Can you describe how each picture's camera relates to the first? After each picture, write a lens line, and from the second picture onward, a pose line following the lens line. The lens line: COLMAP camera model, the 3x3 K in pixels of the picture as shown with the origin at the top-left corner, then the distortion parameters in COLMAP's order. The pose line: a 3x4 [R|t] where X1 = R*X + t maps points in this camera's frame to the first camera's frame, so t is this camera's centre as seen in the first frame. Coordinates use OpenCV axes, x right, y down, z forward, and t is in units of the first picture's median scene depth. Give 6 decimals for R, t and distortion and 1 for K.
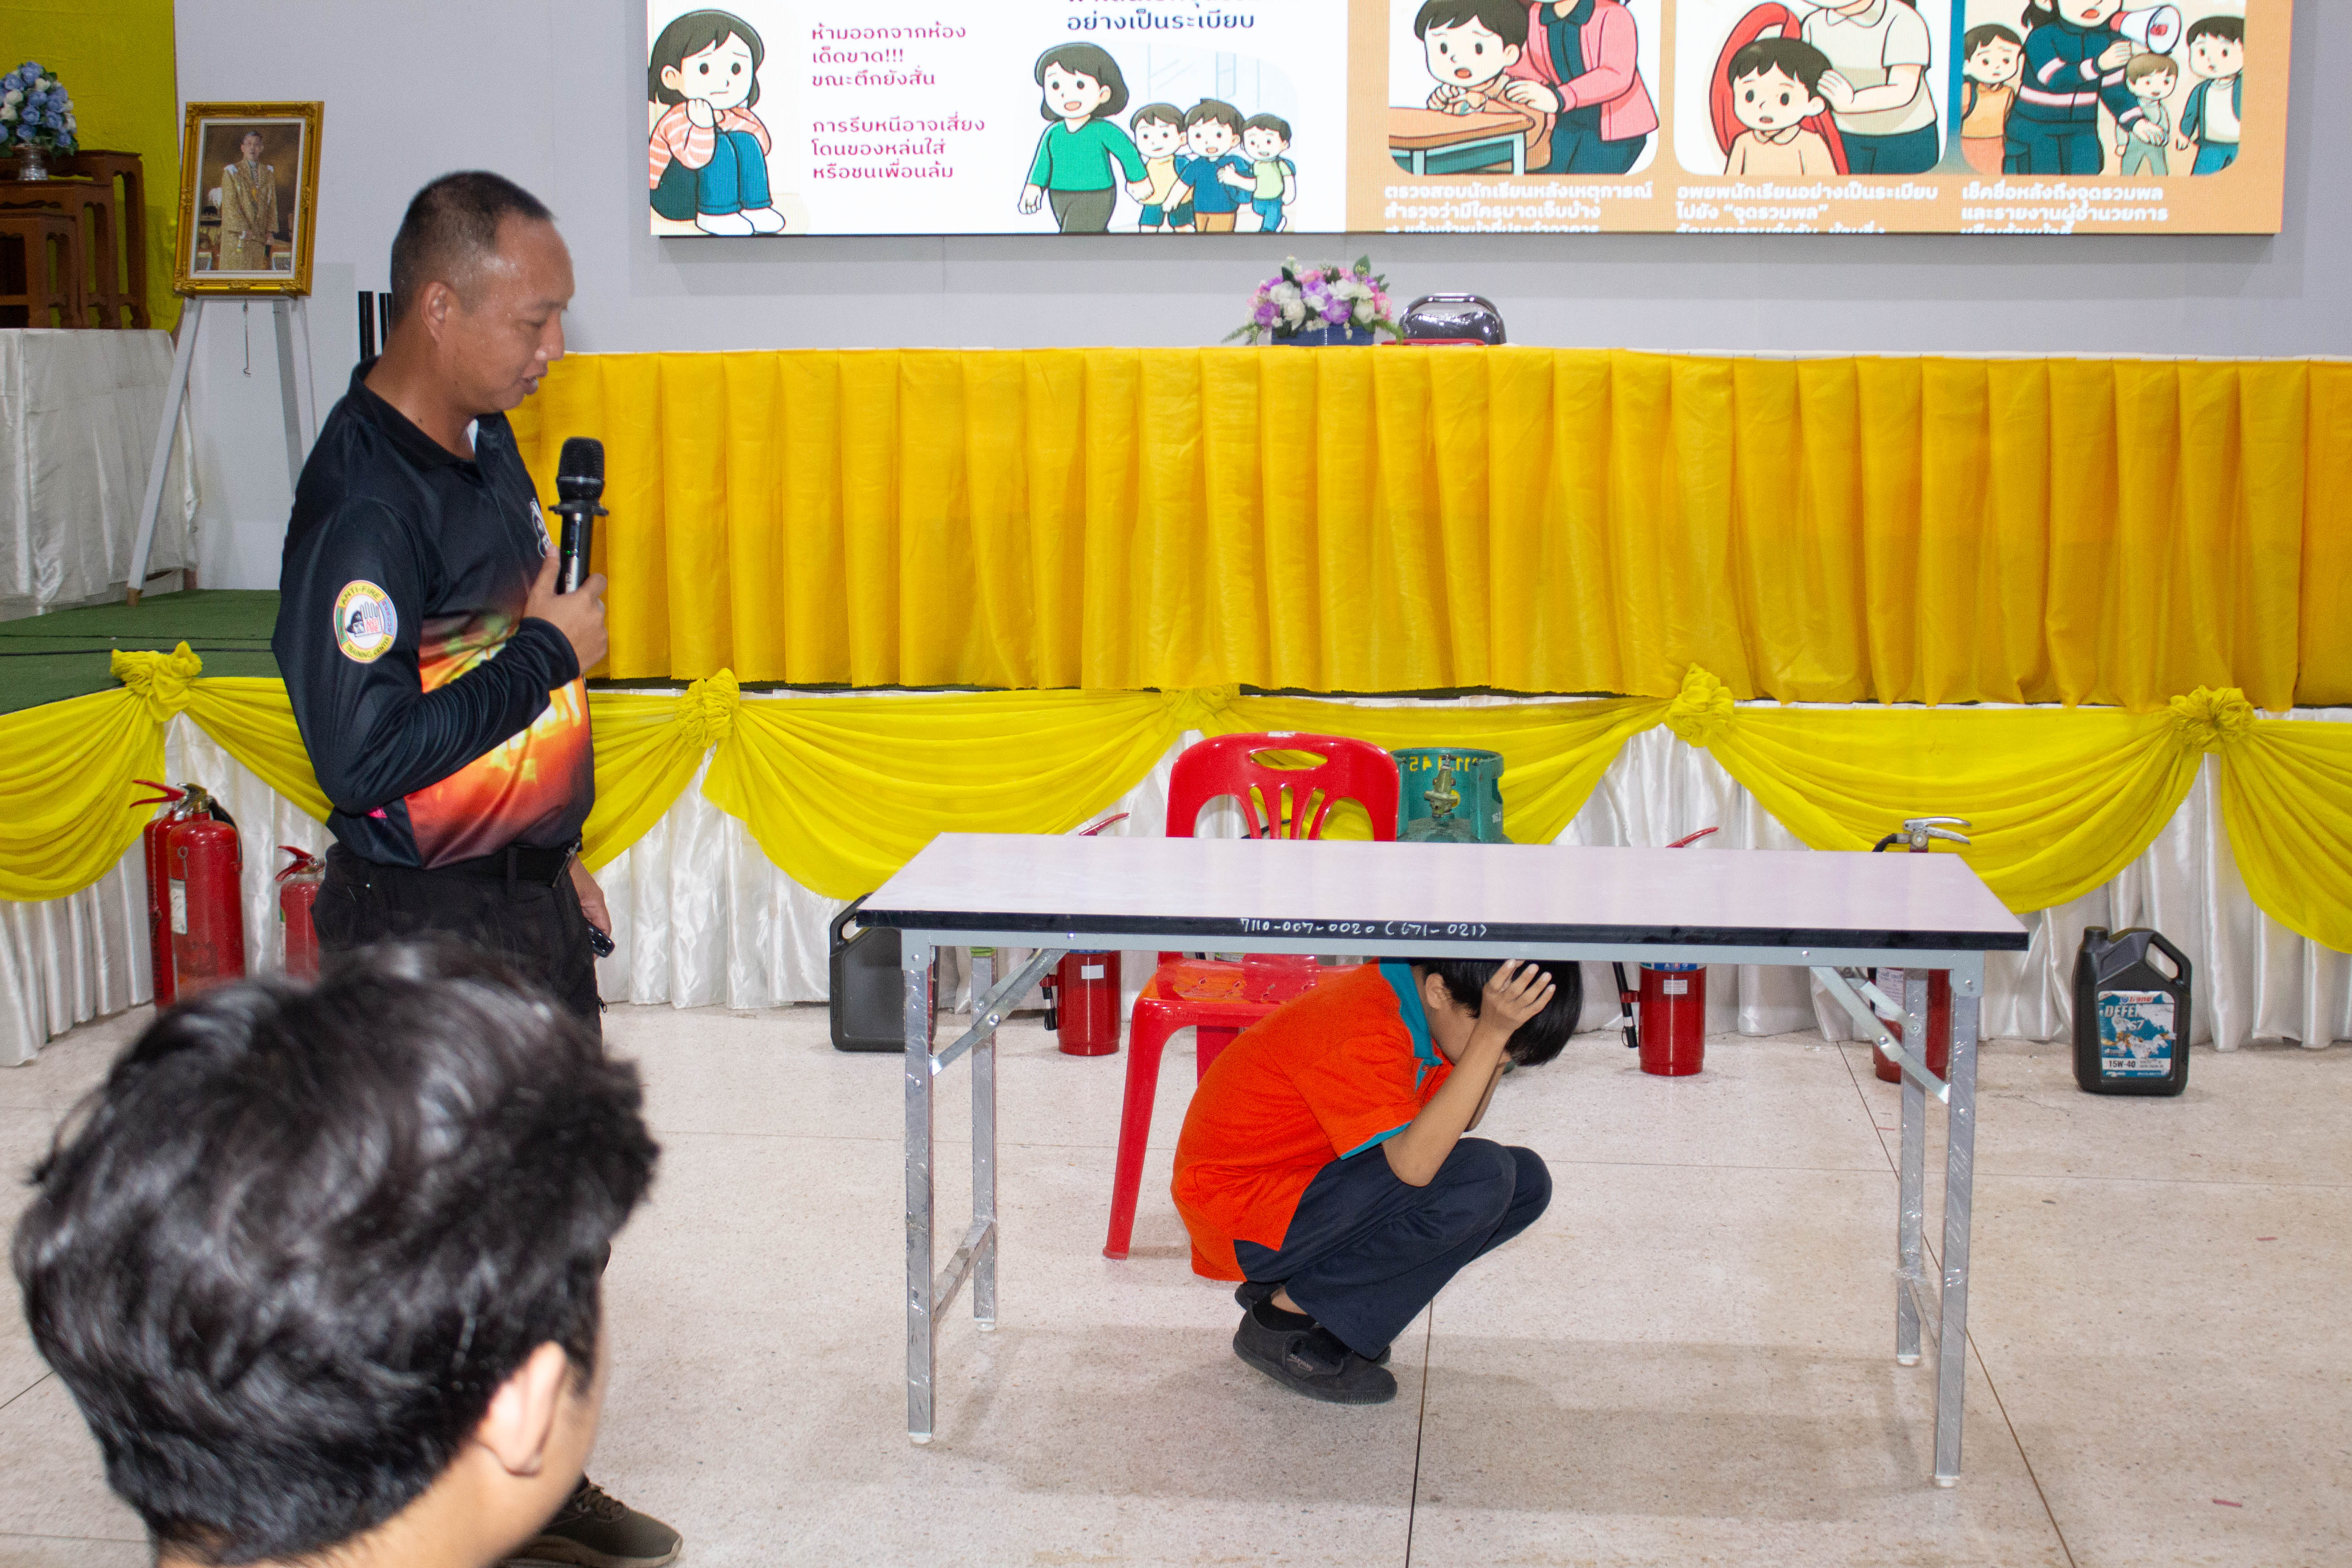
lens RADIAL K [[2978.9, 0, 1174.8], [0, 2978.9, 744.0], [0, 0, 1]] dist [-0.084315, 0.178488]
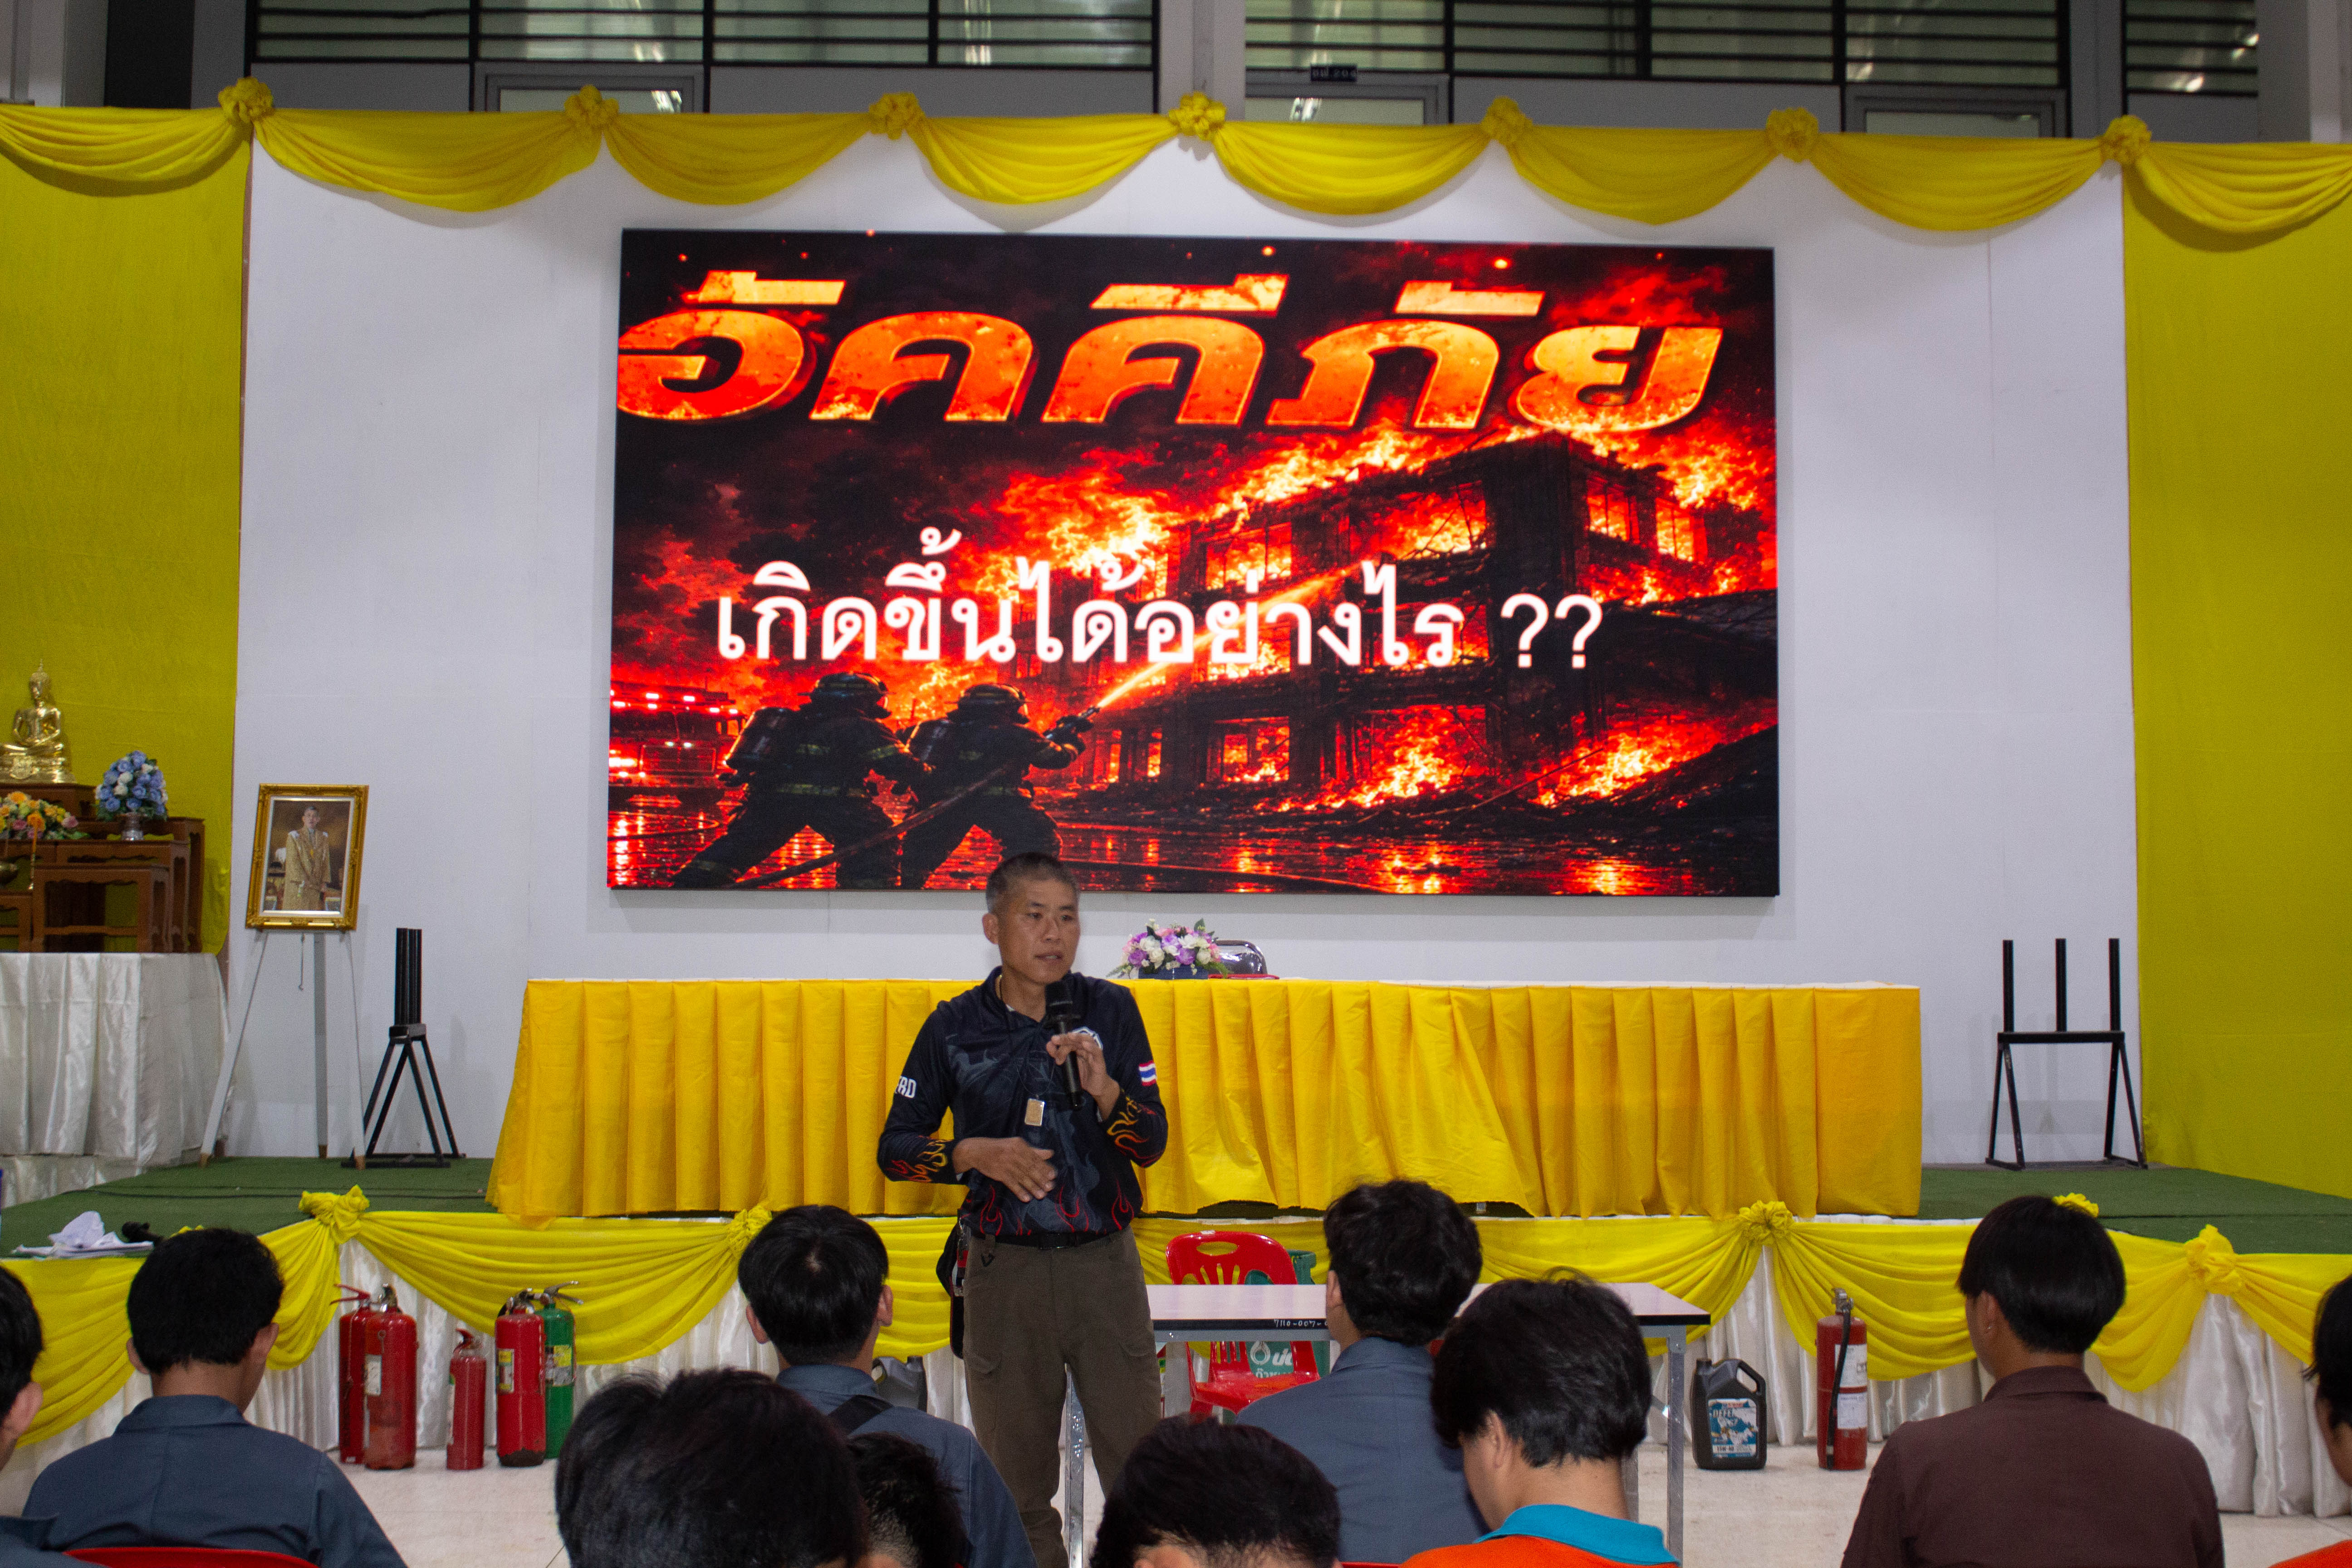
lens RADIAL K [[2853.8, 0, 1176.4], [0, 2853.8, 745.0], [0, 0, 1]] dist [-0.101424, 0.178275]
pose [[0.986869, 0.016192, 0.160709, -0.178320], [0.016912, 0.979135, -0.202504, 0.039118], [-0.160635, 0.202562, 0.966005, -0.391119]]
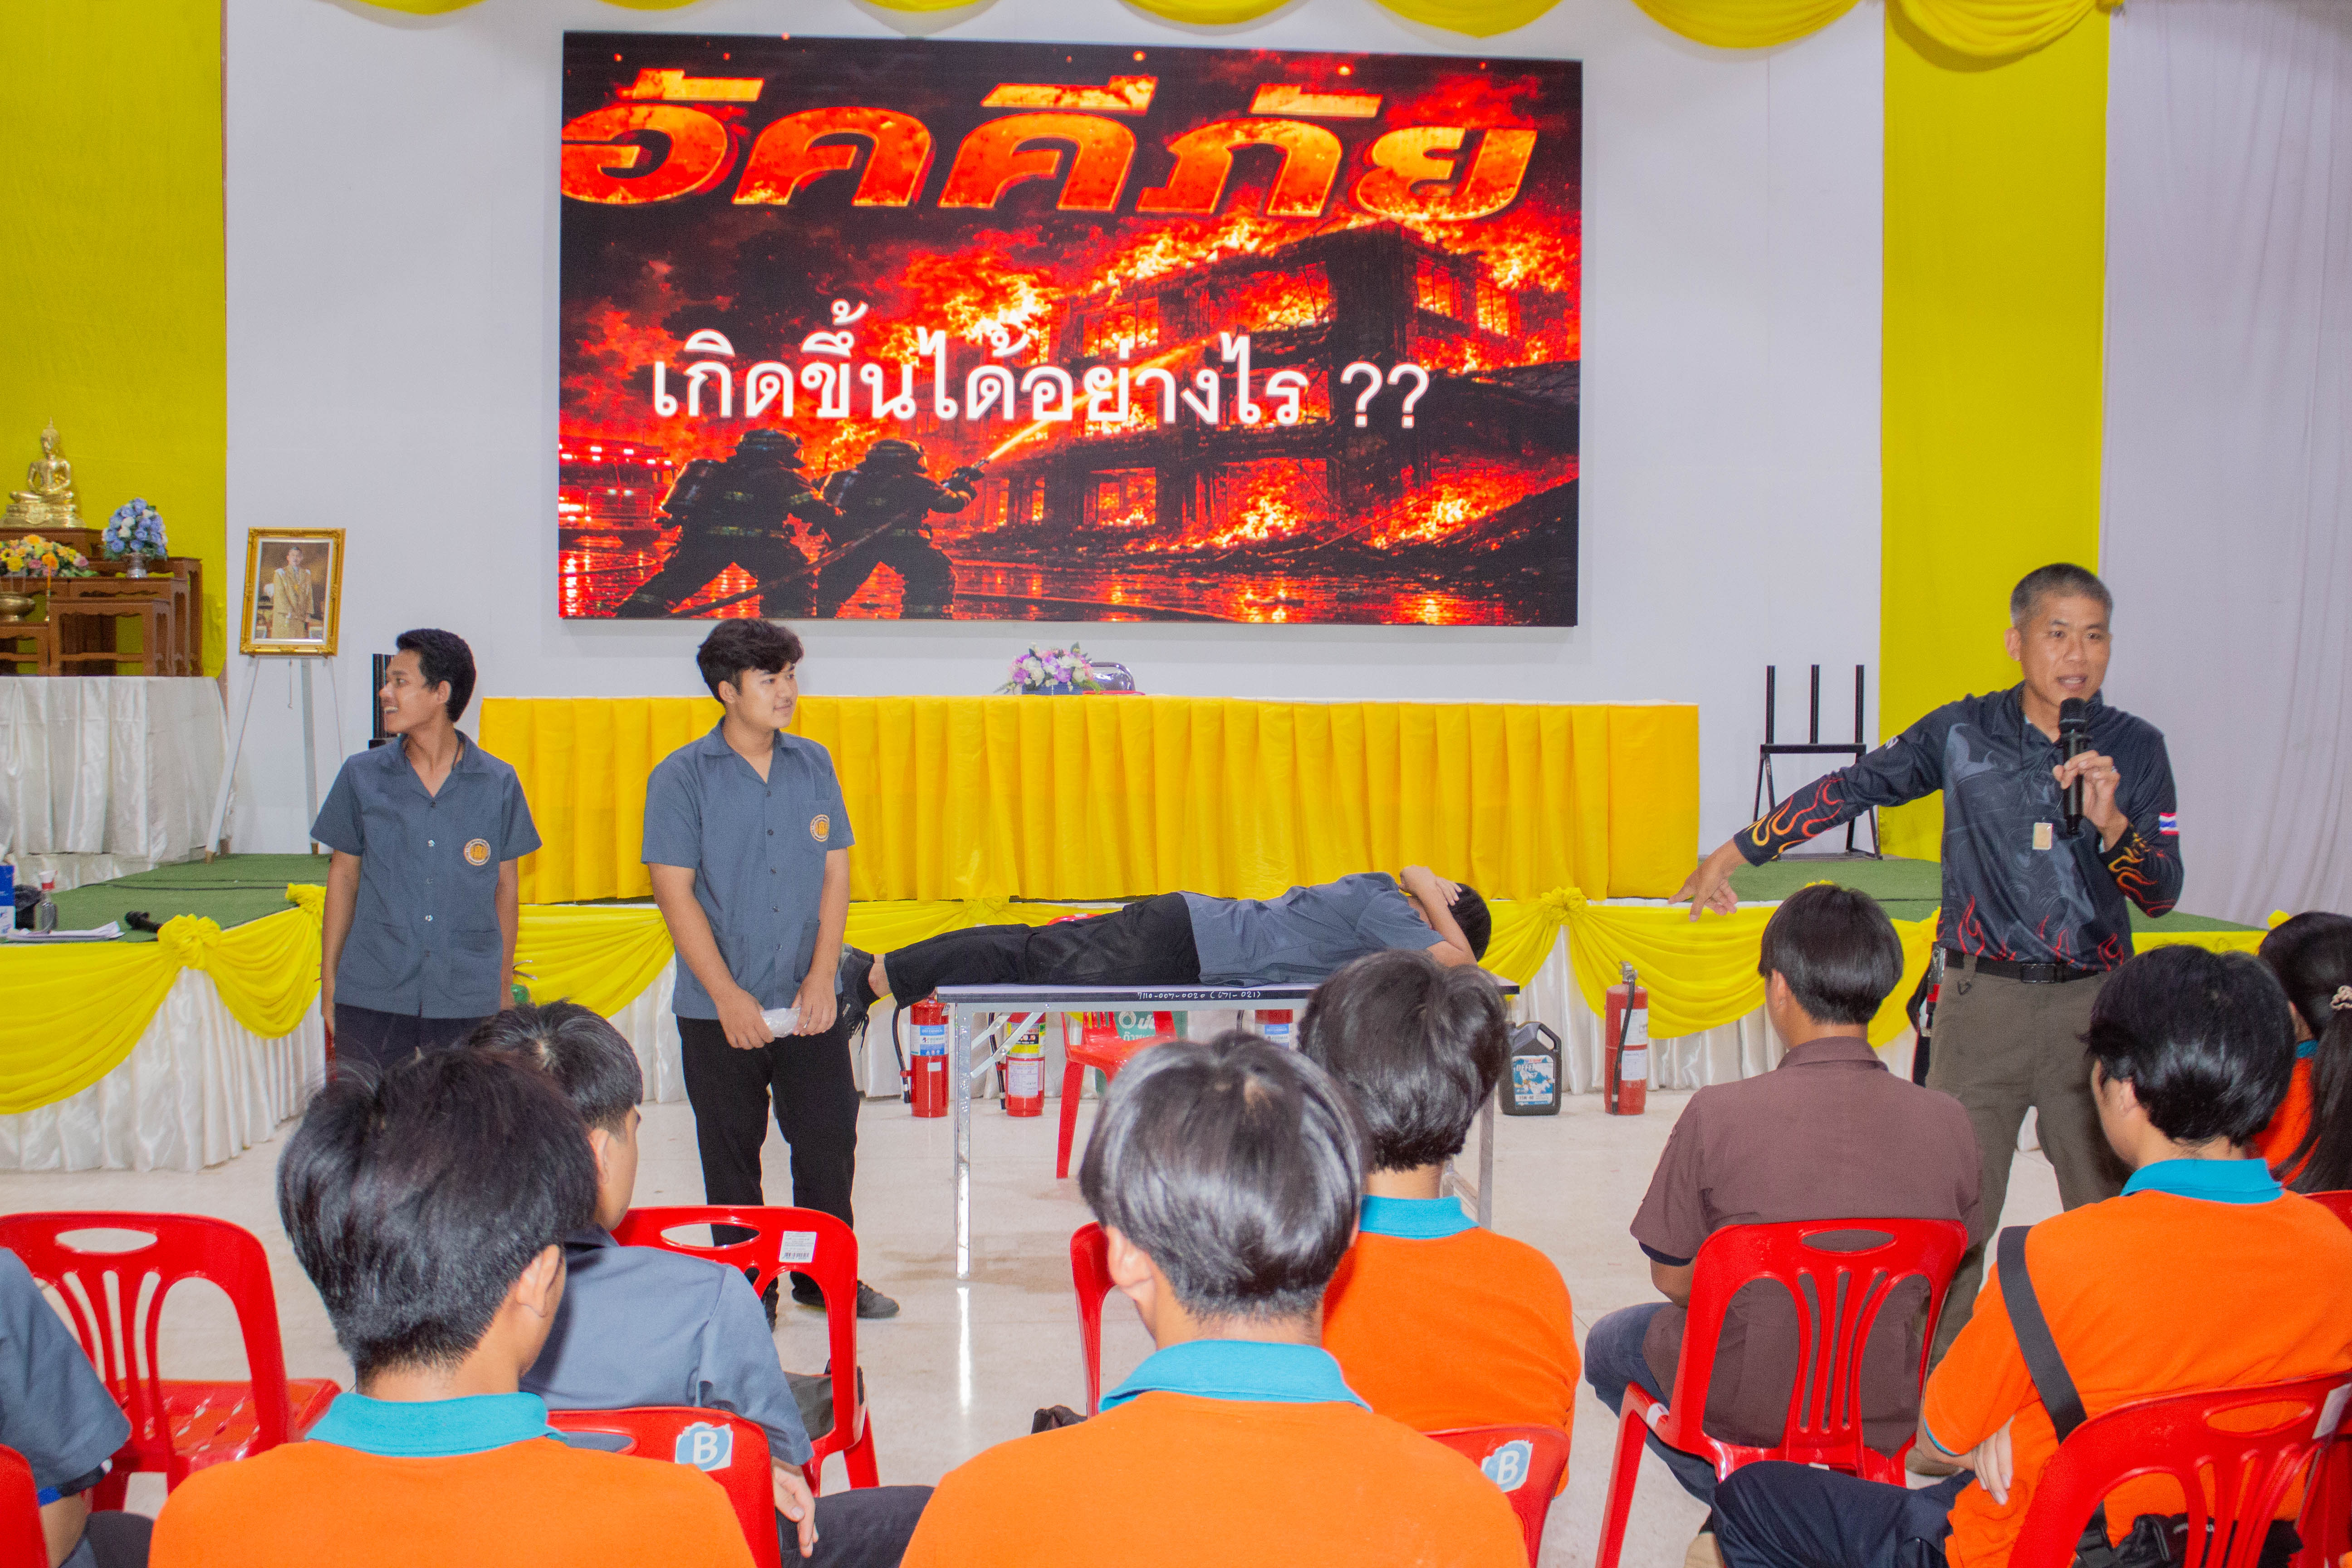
lens RADIAL K [[2394.8, 0, 1192.2], [0, 2394.8, 767.6], [0, 0, 1]] dist [-0.138206, 0.171696]
pose [[0.977014, -0.002599, 0.213159, -0.162335], [0.023136, 0.995312, -0.093910, 0.036308], [-0.211915, 0.096684, 0.972494, -0.332141]]
